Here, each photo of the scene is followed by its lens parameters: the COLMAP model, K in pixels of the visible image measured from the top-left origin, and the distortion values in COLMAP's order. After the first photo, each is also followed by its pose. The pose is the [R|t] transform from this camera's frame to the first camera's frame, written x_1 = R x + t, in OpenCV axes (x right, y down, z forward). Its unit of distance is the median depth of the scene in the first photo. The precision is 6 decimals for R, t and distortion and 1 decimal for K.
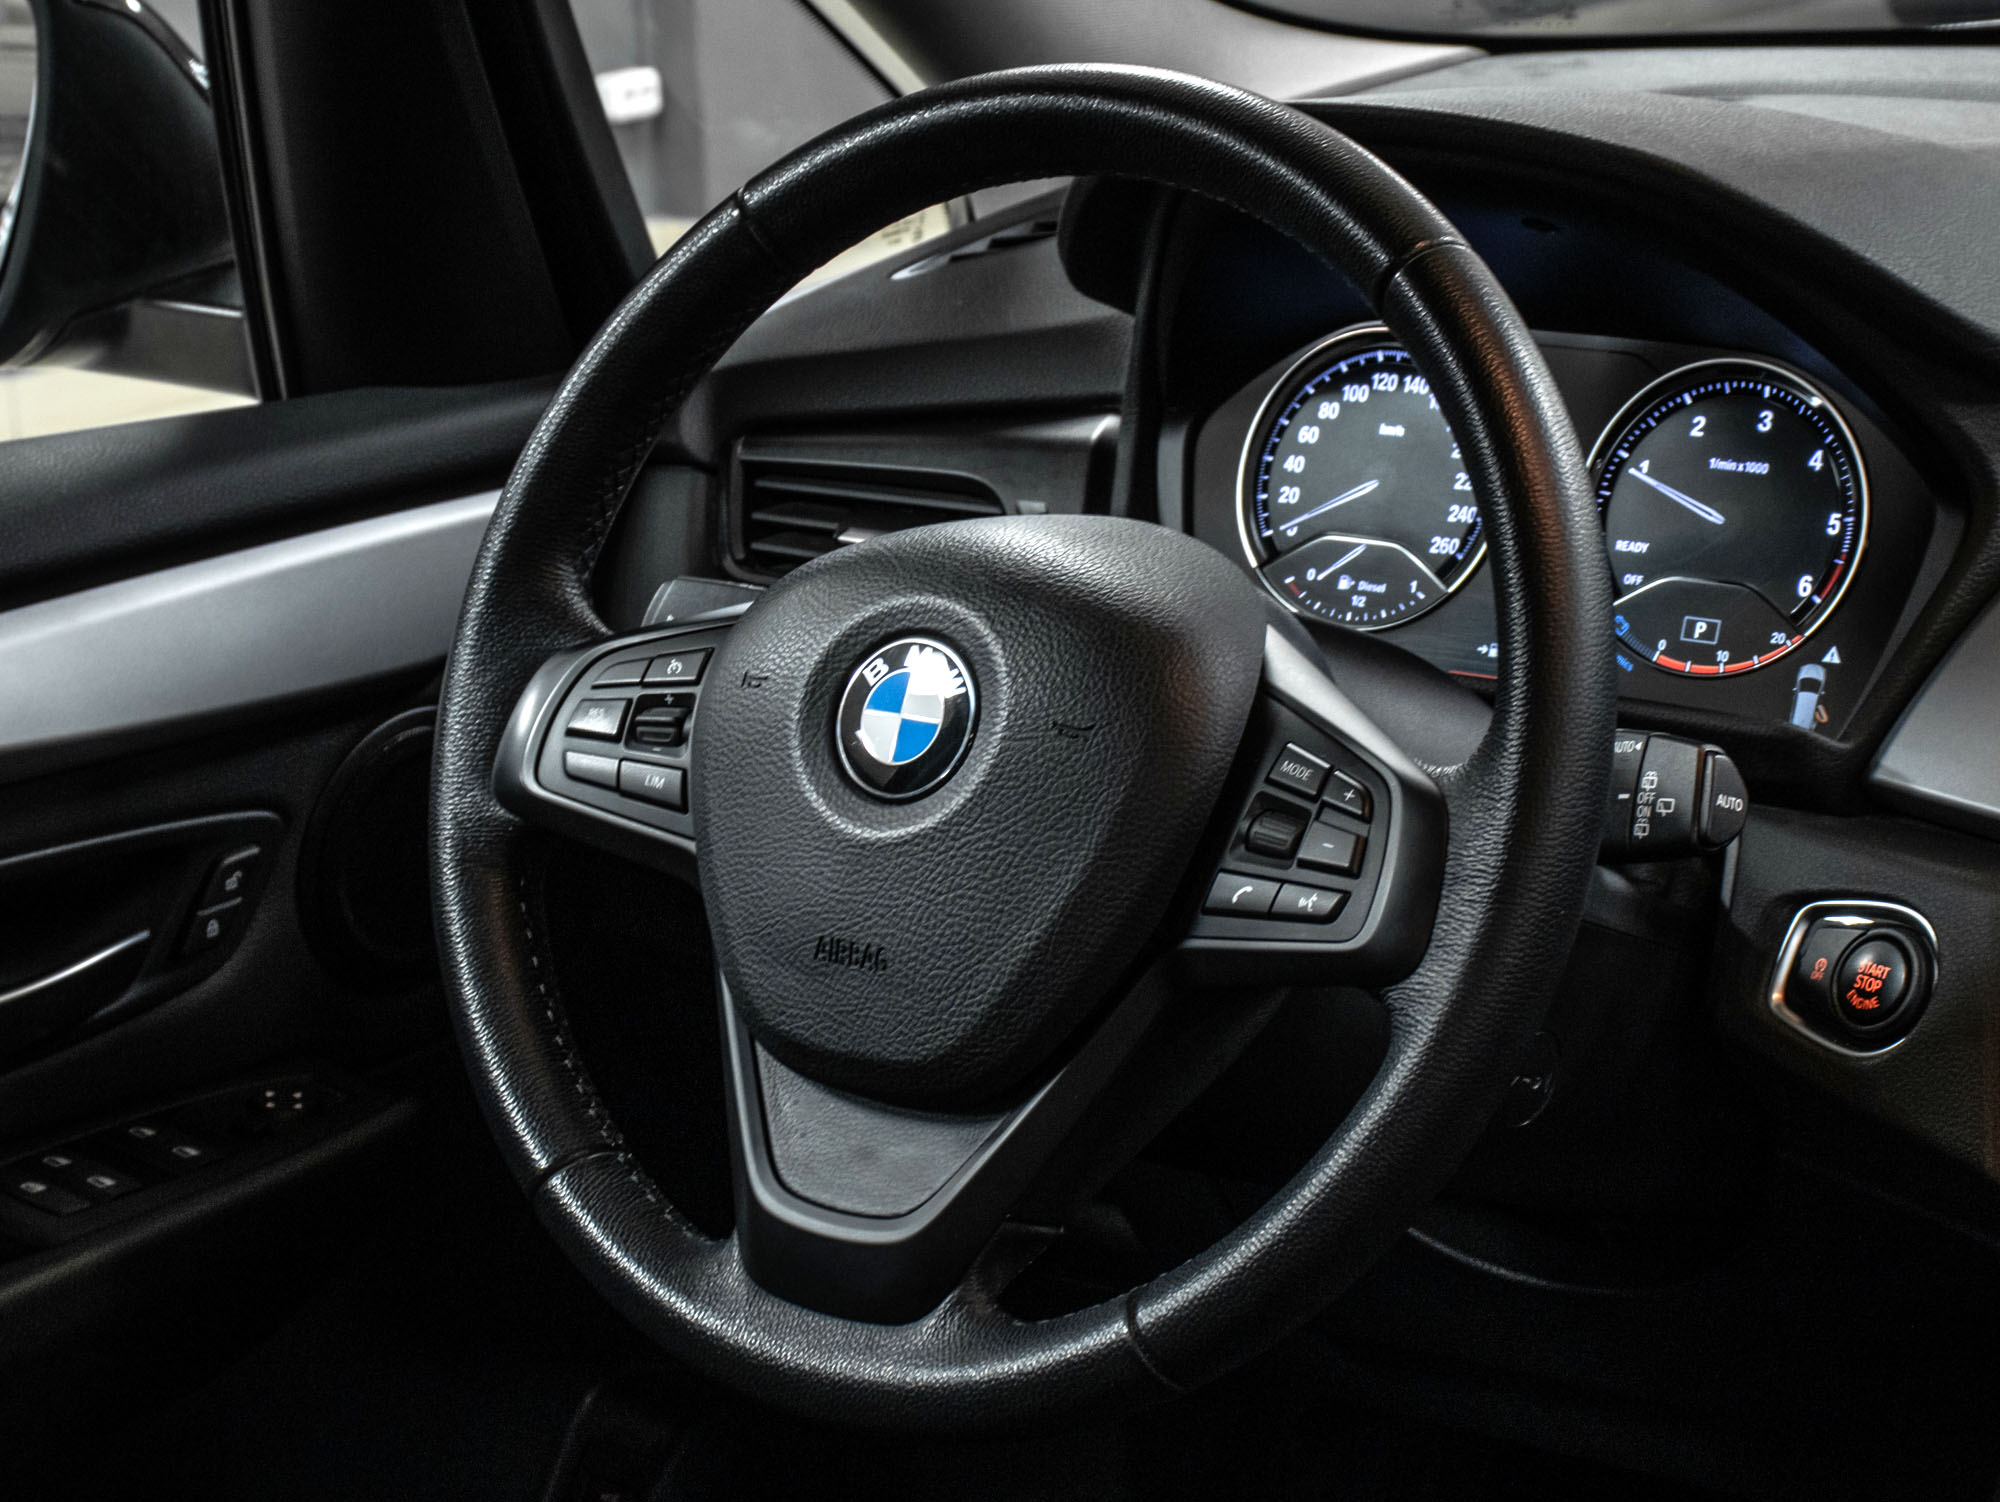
lens RADIAL K [[2989.8, 0, 1000.2], [0, 2989.8, 751.1], [0, 0, 1]] dist [-0.118088, 0.000000]
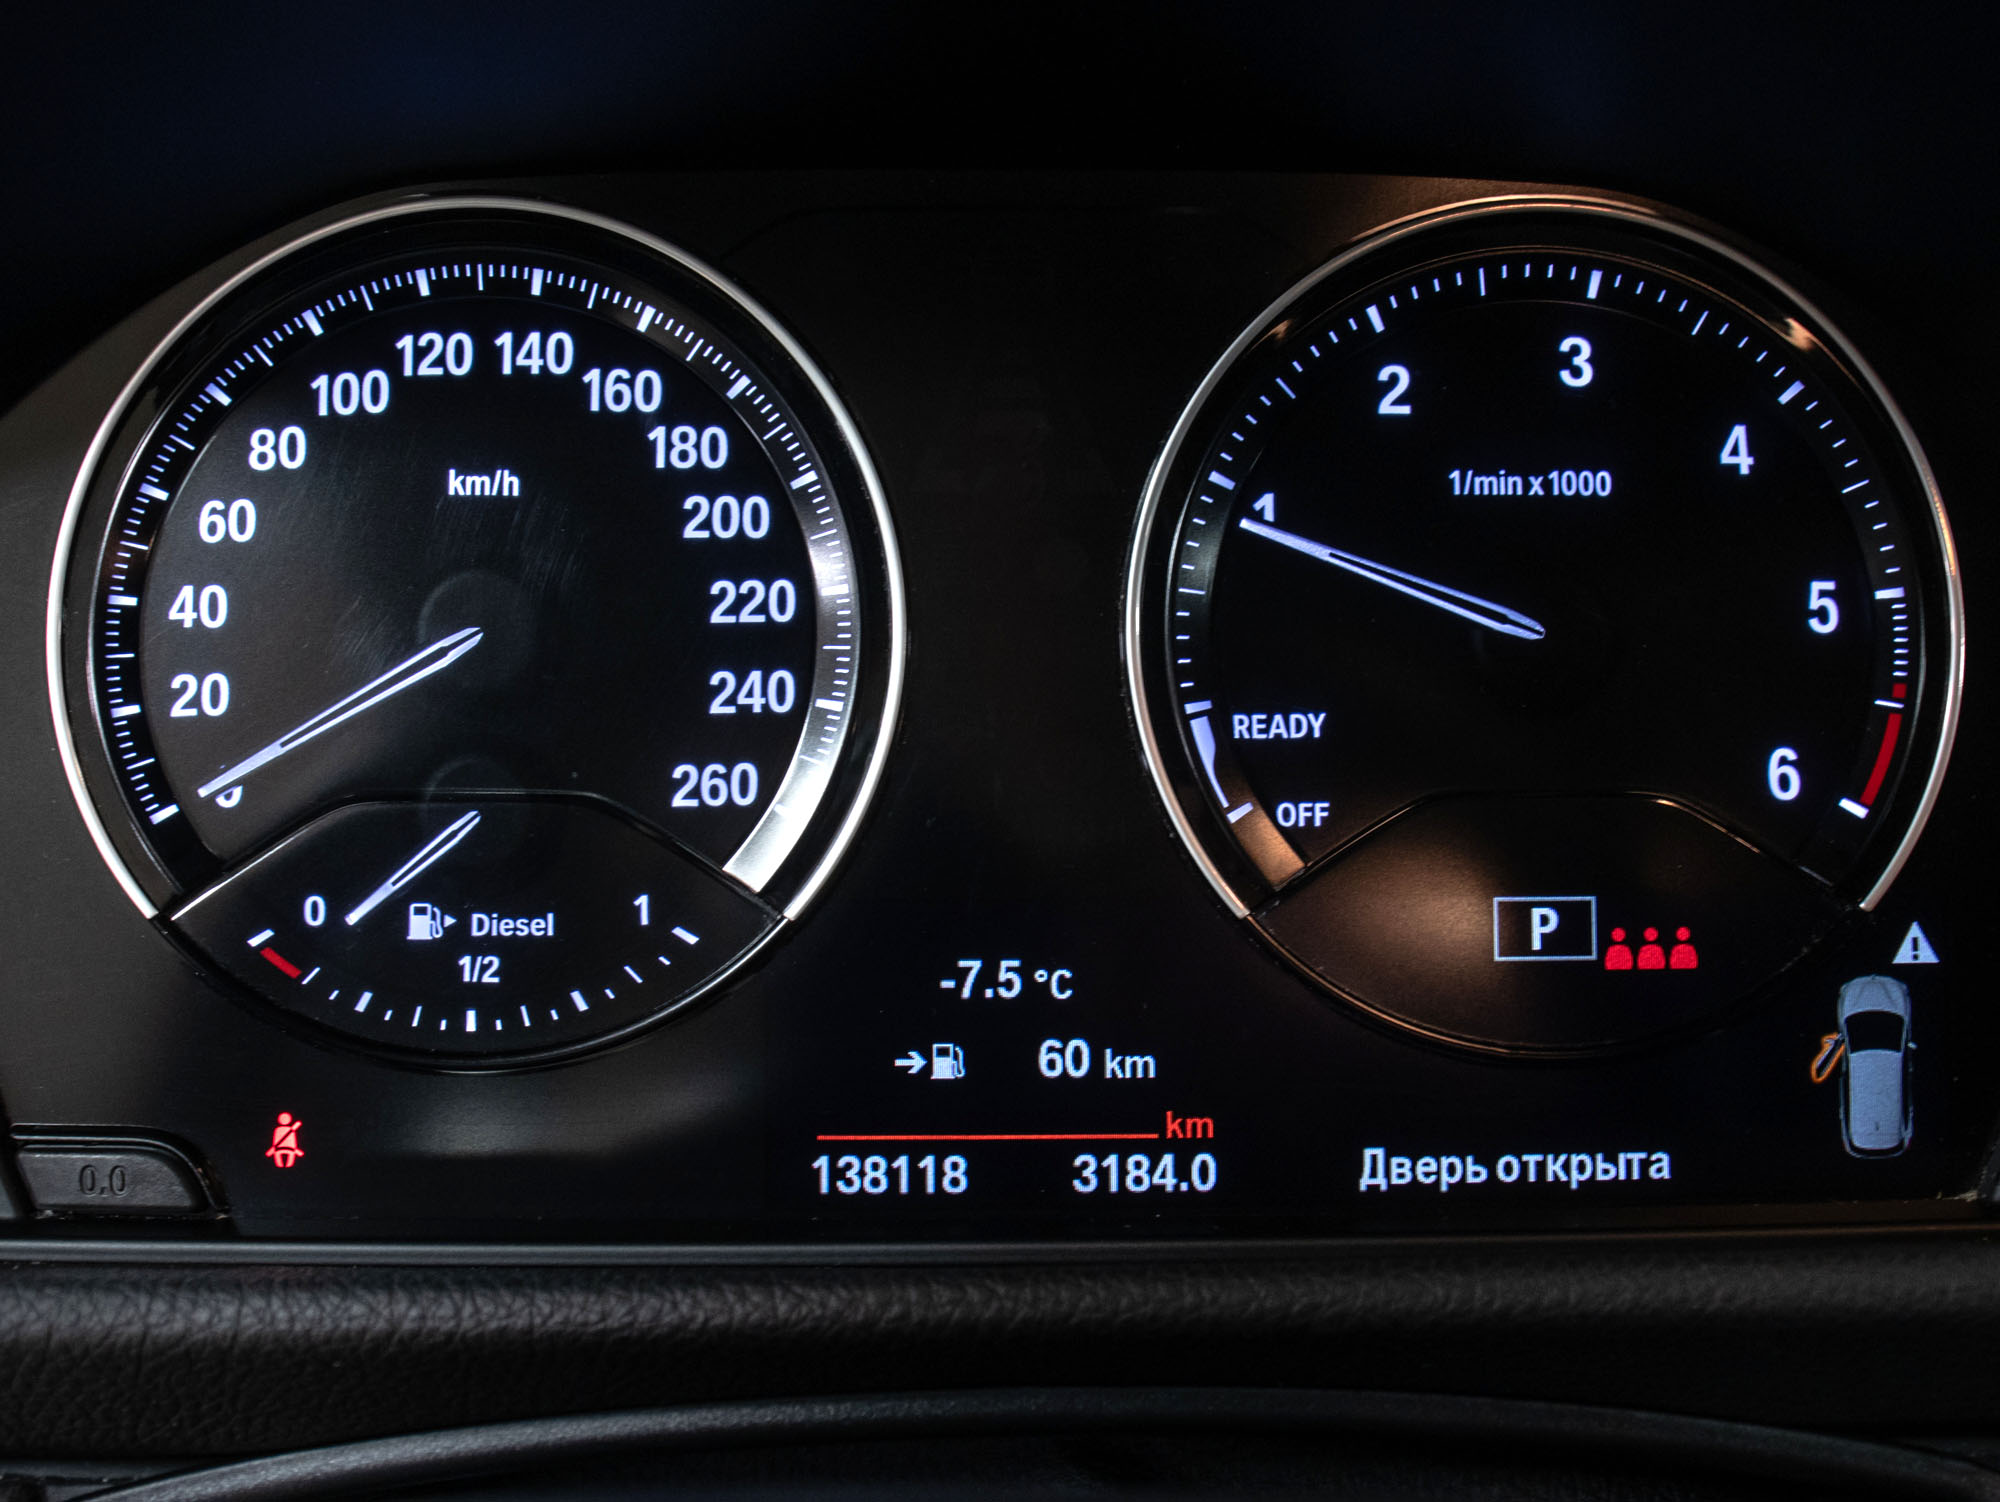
lens RADIAL K [[2475.8, 0, 999.4], [0, 2475.8, 750.5], [0, 0, 1]] dist [-0.163463, 0.000000]
pose [[0.799017, -0.158524, 0.580036, 0.003723], [0.148383, 0.986773, 0.065284, -0.086035], [-0.582713, 0.033905, 0.811971, 0.724772]]
